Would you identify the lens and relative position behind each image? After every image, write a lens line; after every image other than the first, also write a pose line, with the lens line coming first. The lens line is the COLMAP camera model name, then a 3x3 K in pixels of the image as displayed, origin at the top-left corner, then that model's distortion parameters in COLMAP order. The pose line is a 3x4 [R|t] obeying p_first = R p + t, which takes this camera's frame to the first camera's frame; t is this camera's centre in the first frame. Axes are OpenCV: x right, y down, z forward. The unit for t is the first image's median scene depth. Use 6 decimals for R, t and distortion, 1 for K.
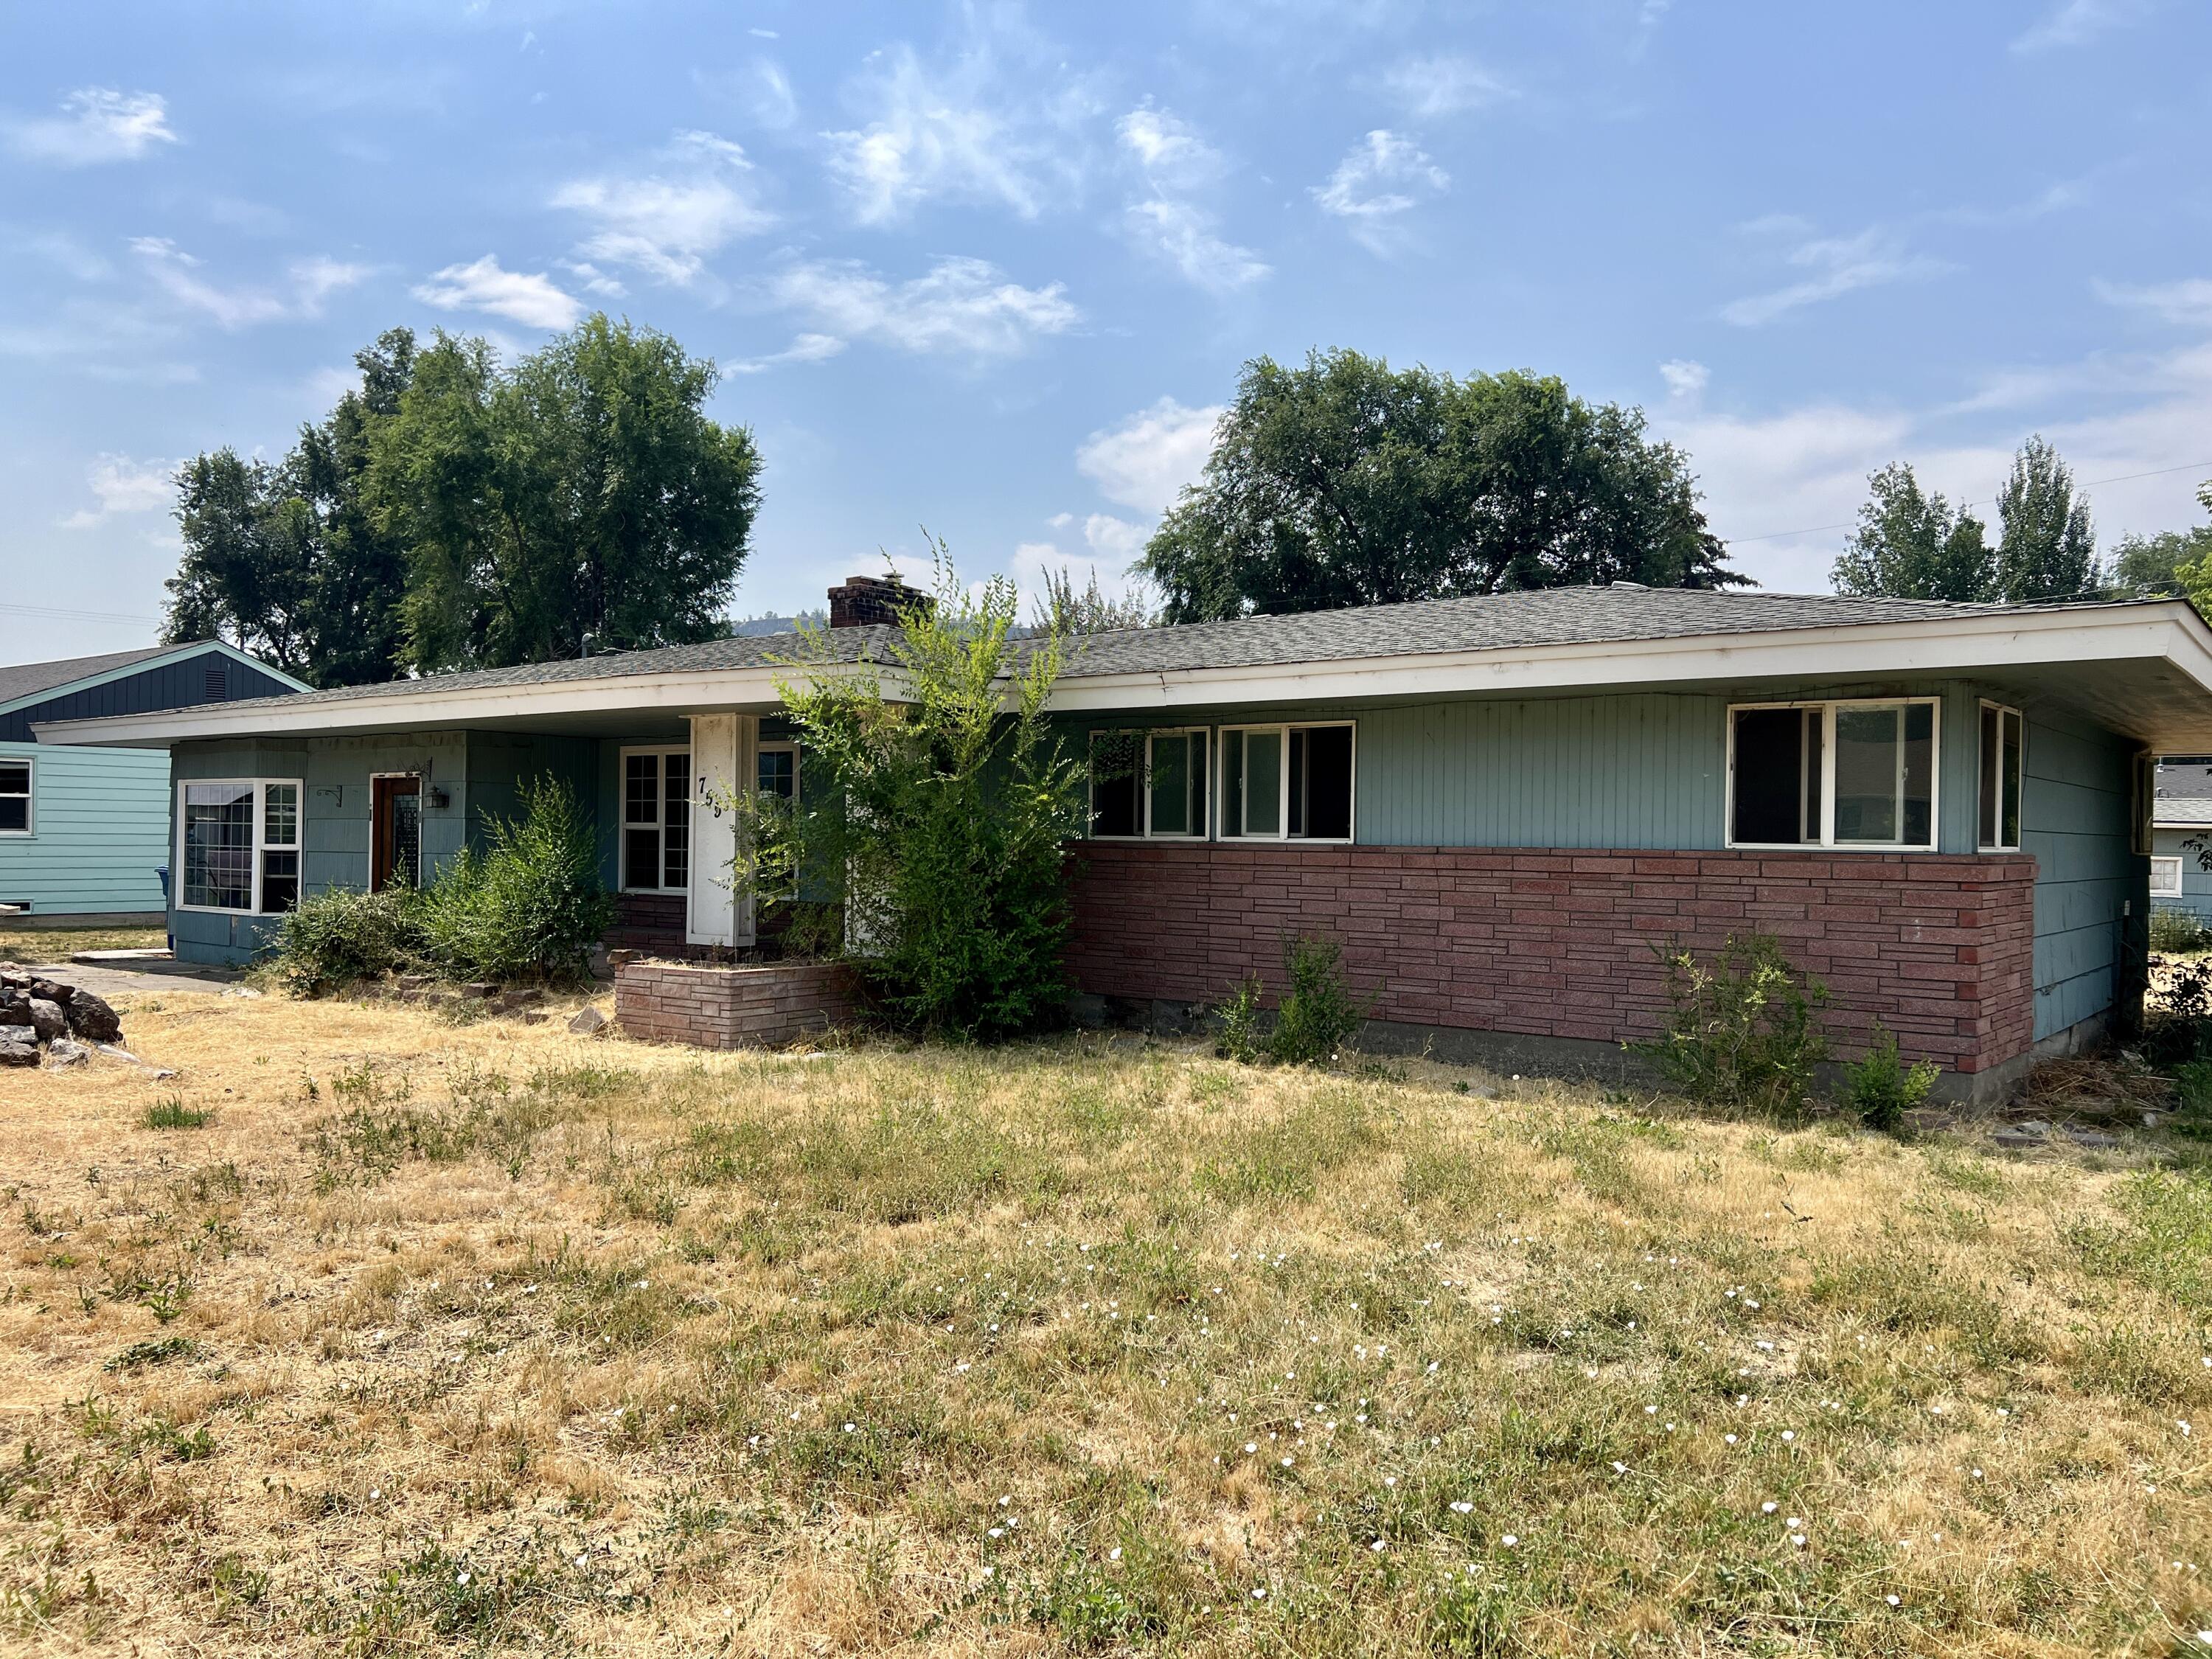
lens RADIAL K [[1652.6, 0, 1106.0], [0, 1652.6, 829.5], [0, 0, 1]] dist [0.039463, -0.013023]
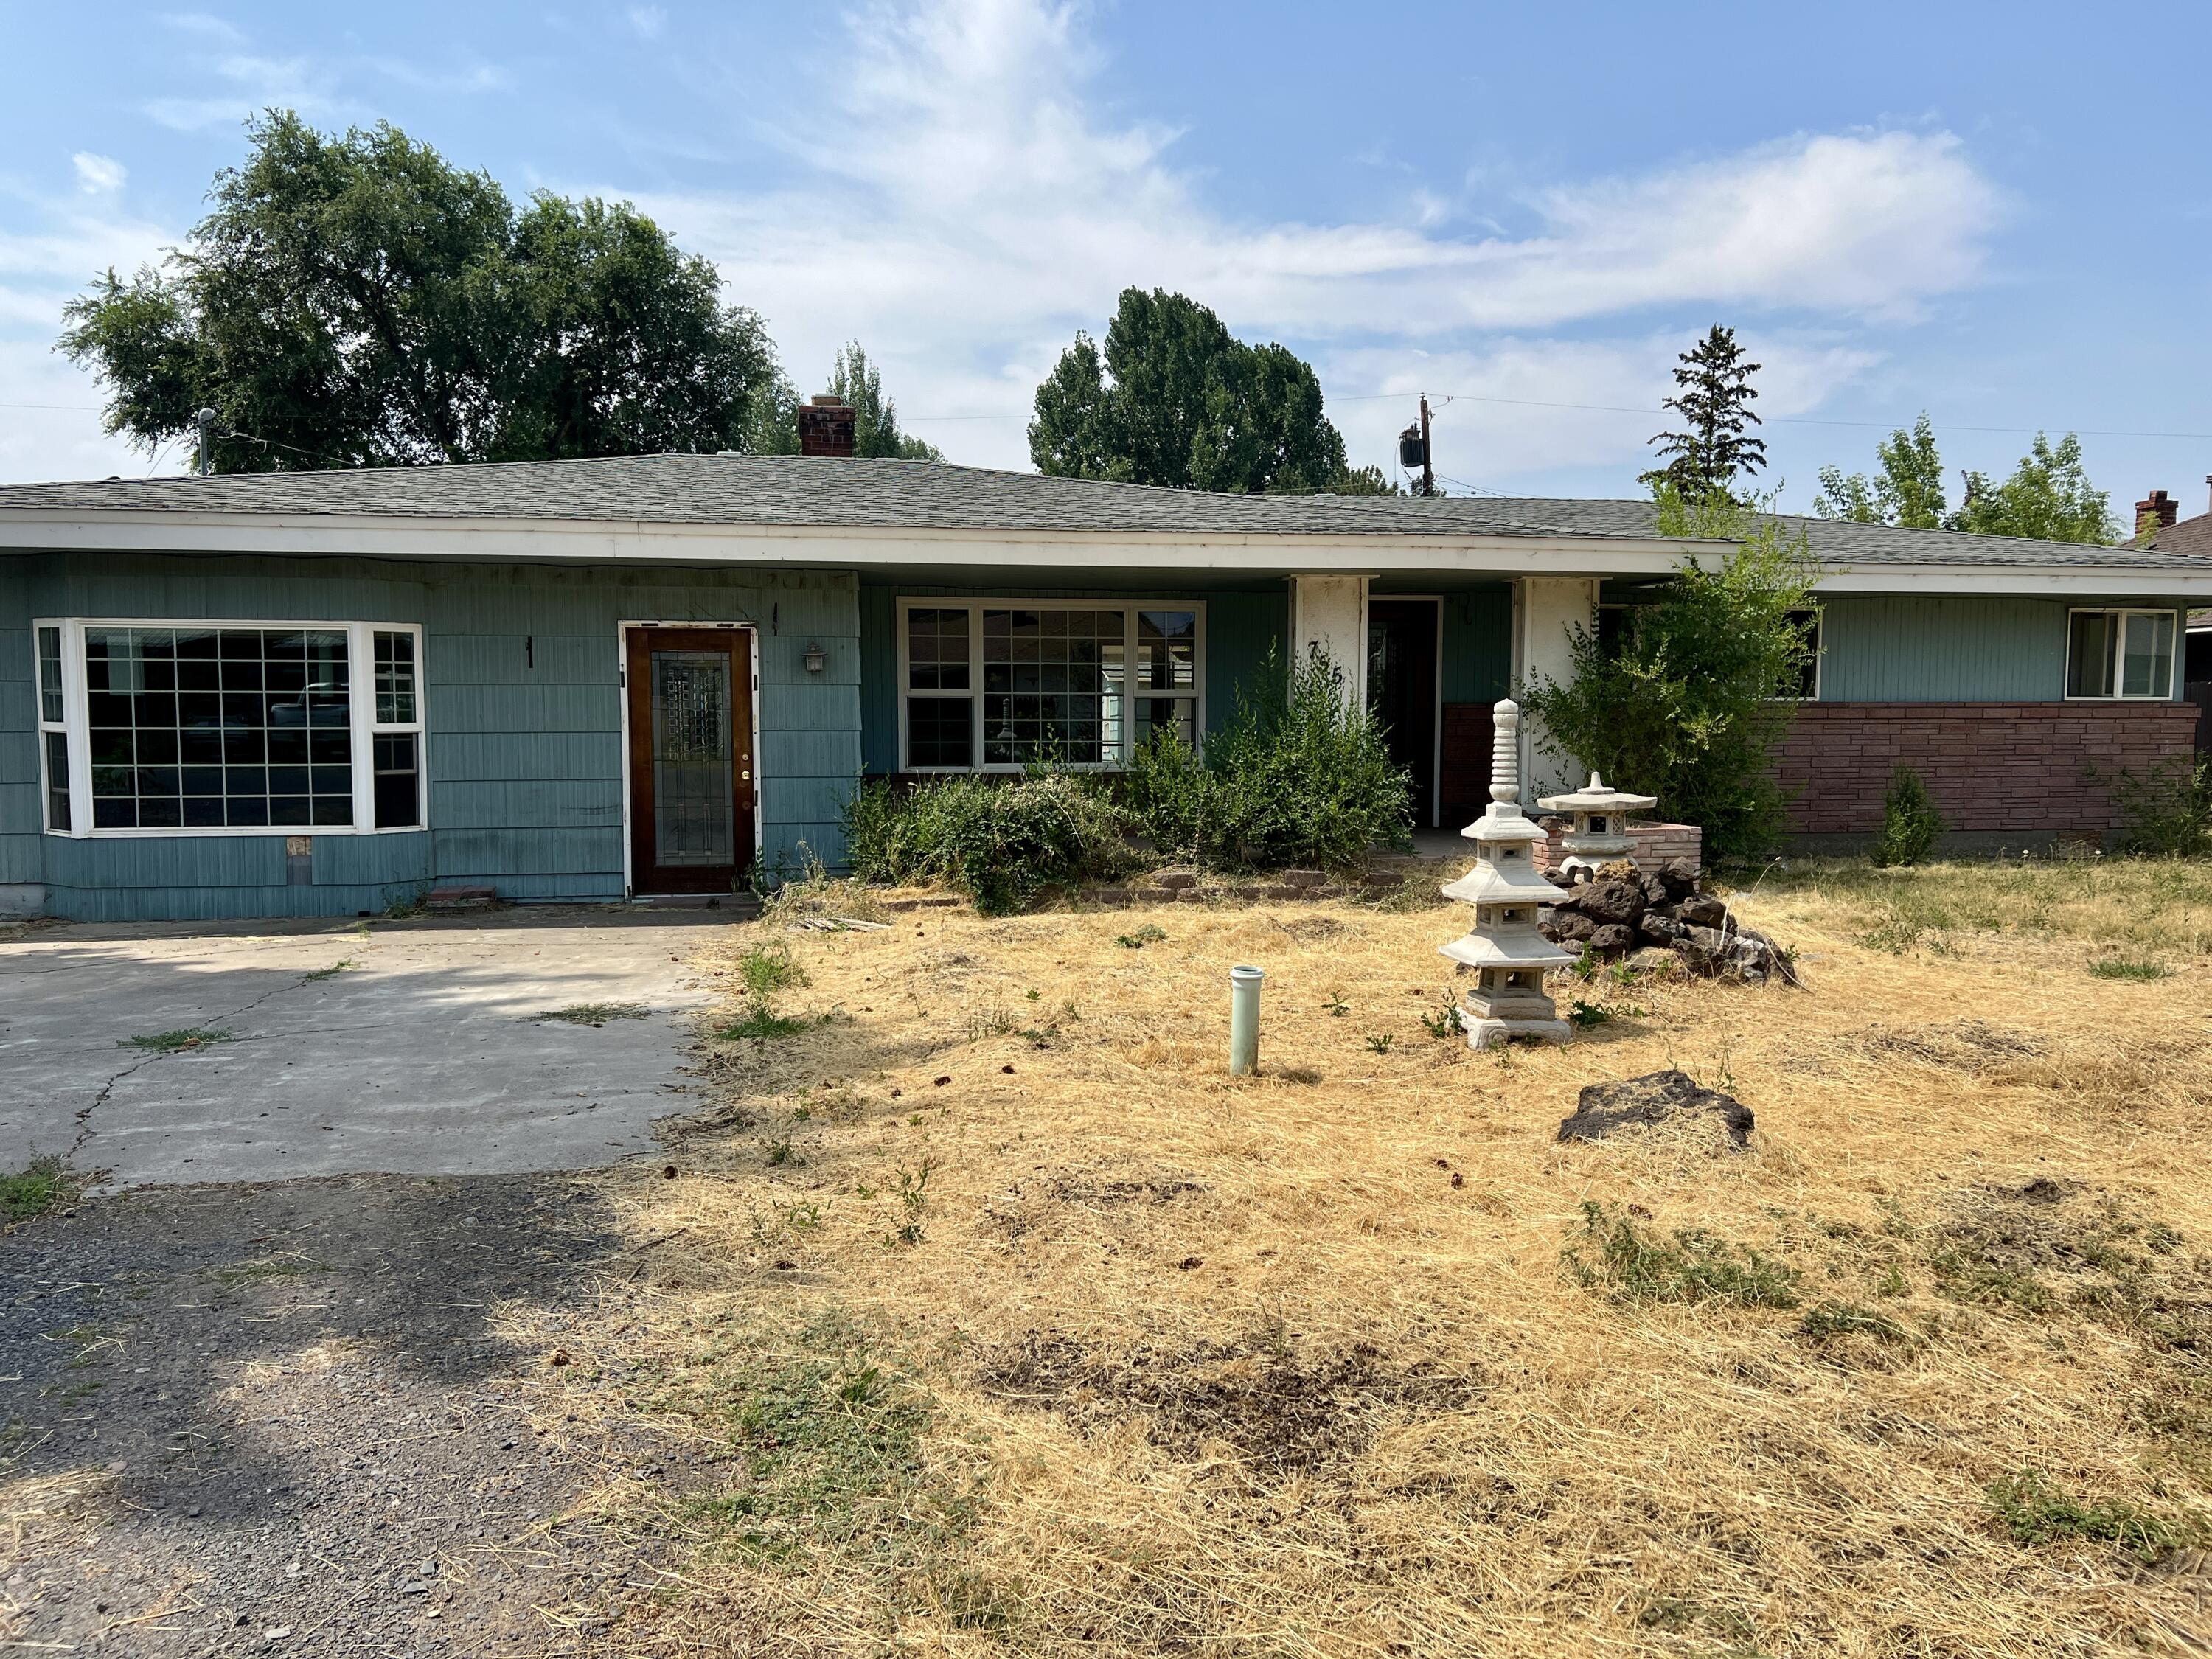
lens RADIAL K [[1652.6, 0, 1106.0], [0, 1652.6, 829.5], [0, 0, 1]] dist [0.039463, -0.013023]
pose [[0.666159, -0.070136, 0.742505, -0.861623], [0.003991, 0.995889, 0.090490, -0.008327], [-0.745800, -0.057318, 0.663700, 0.378763]]
